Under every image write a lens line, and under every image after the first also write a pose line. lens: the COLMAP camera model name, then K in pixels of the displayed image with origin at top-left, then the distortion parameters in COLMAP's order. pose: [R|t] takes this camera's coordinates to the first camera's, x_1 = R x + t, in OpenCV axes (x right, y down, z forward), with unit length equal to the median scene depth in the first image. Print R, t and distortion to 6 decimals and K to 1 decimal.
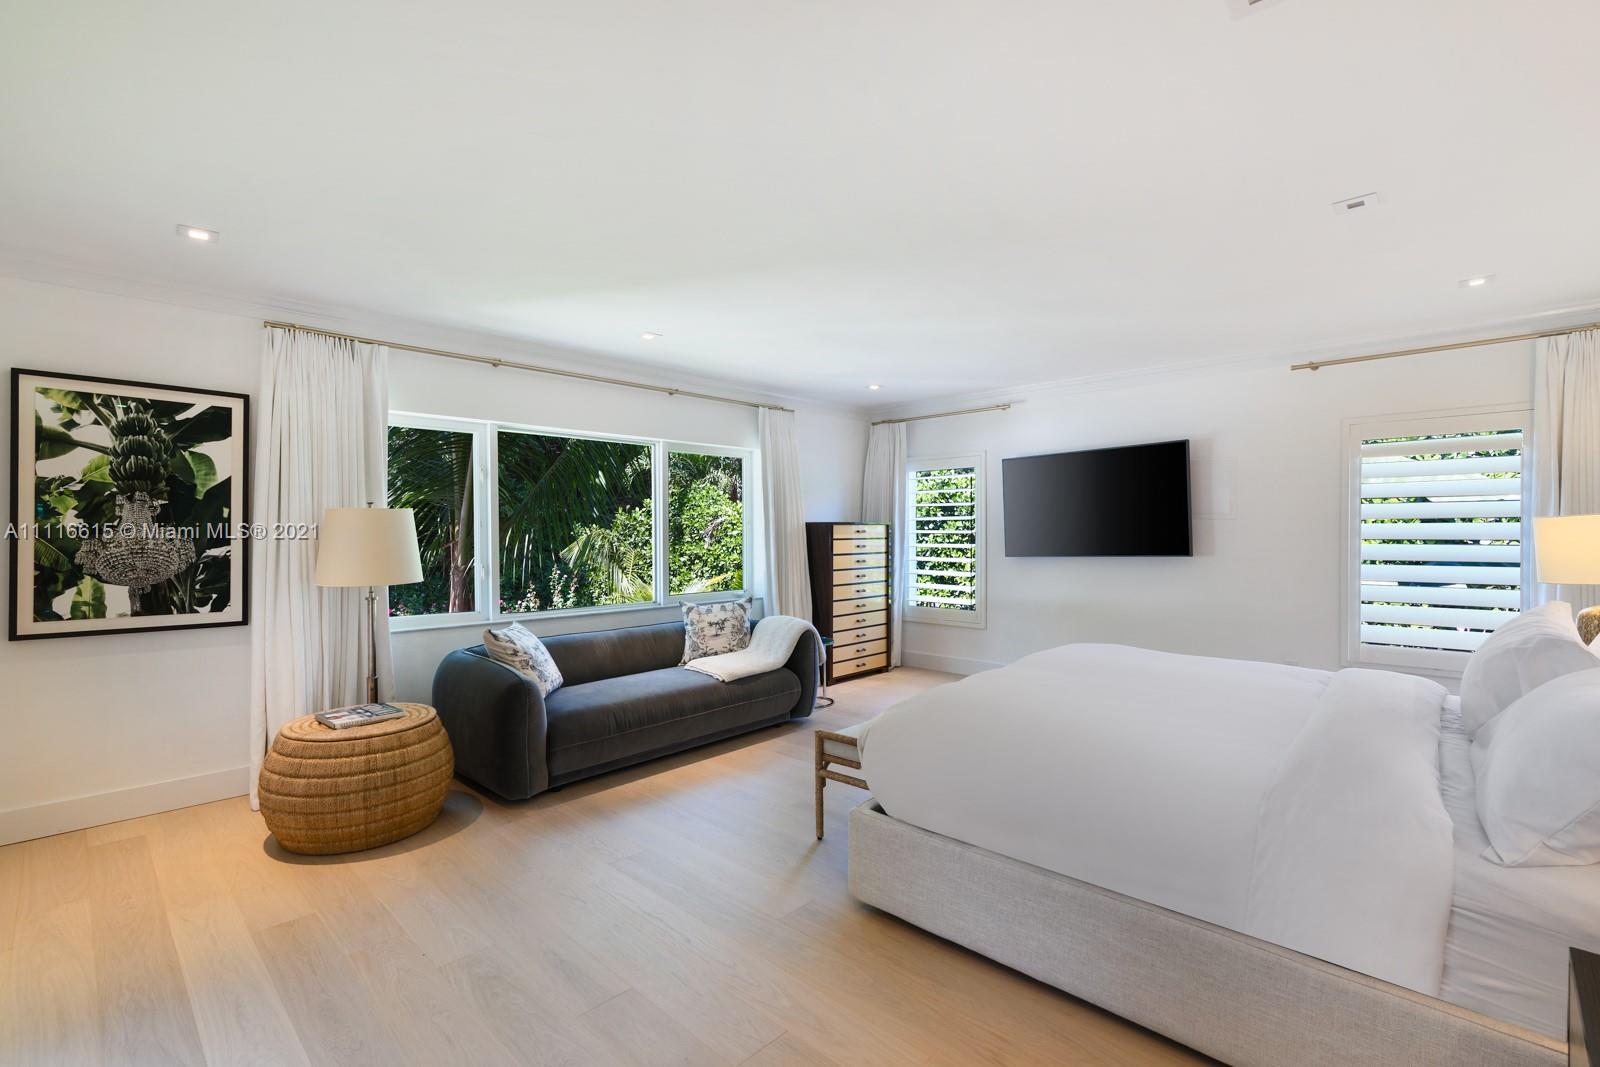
lens RADIAL K [[723.3, 0, 800.0], [0, 723.3, 533.5], [0, 0, 1]] dist [-0.002009, 0.000108]
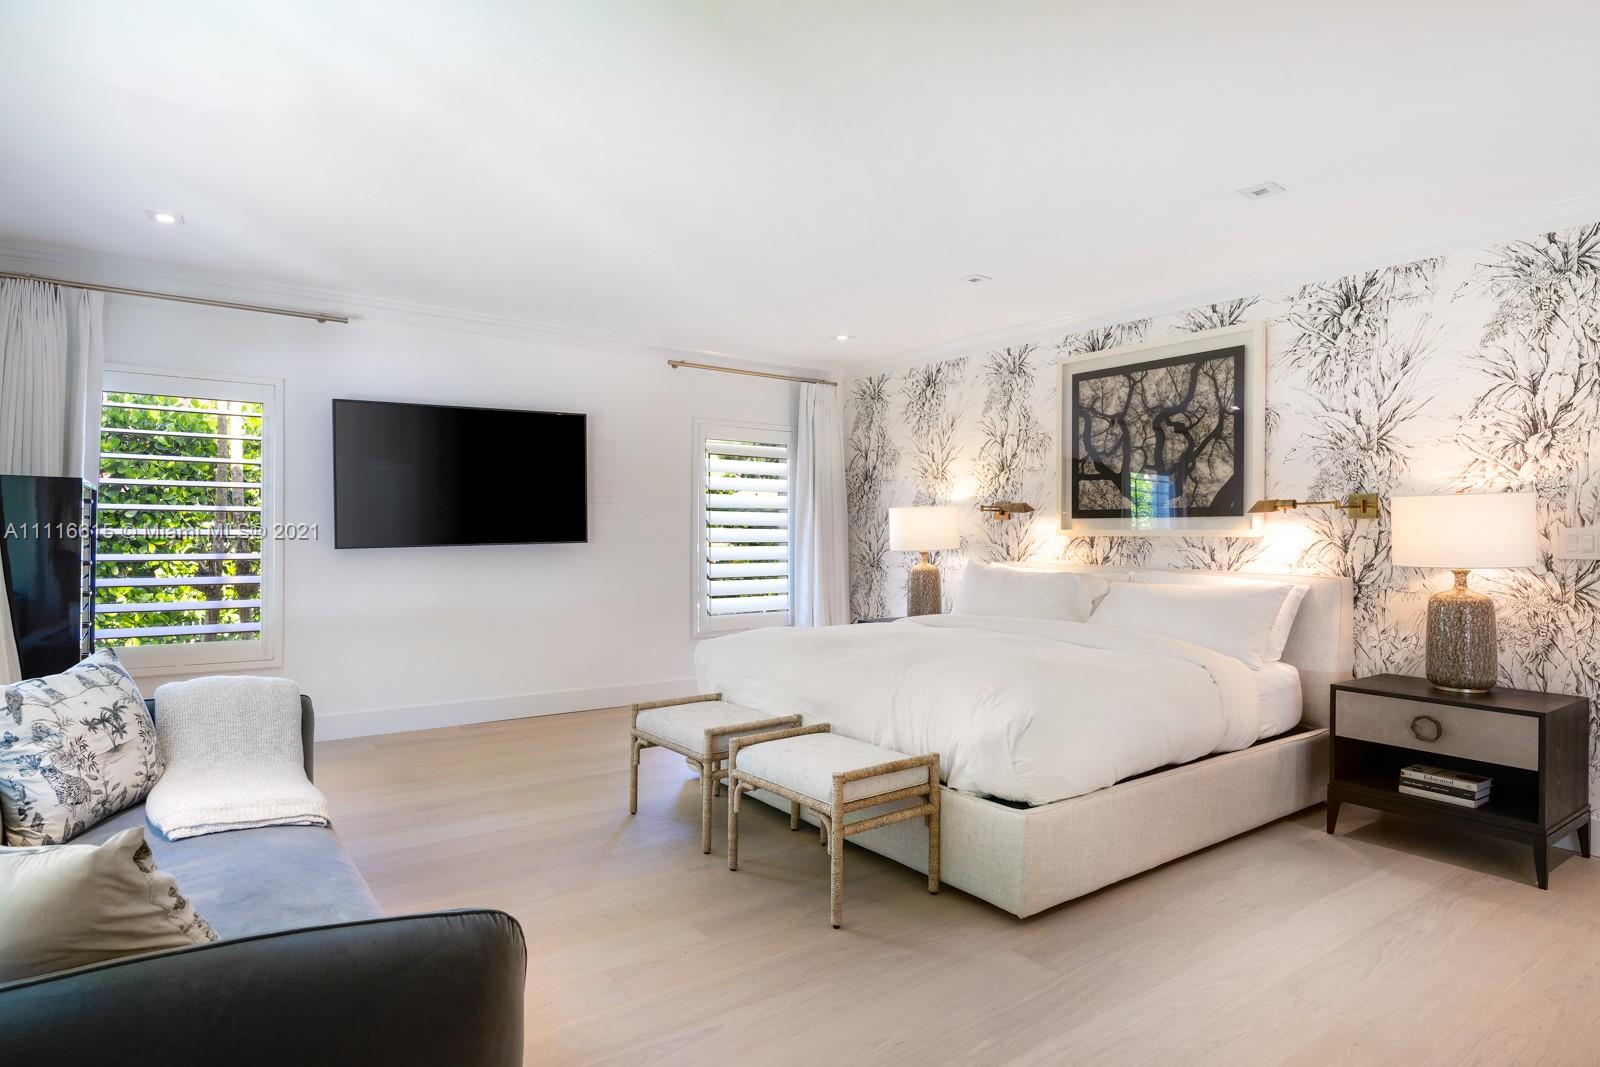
lens RADIAL K [[879.7, 0, 800.0], [0, 879.7, 533.5], [0, 0, 1]] dist [-0.001351, -0.000196]
pose [[0.181206, 0.005194, 0.983431, -0.499346], [-0.004040, 0.999982, -0.004537, 0.023745], [-0.983437, -0.003151, 0.181223, 0.529168]]
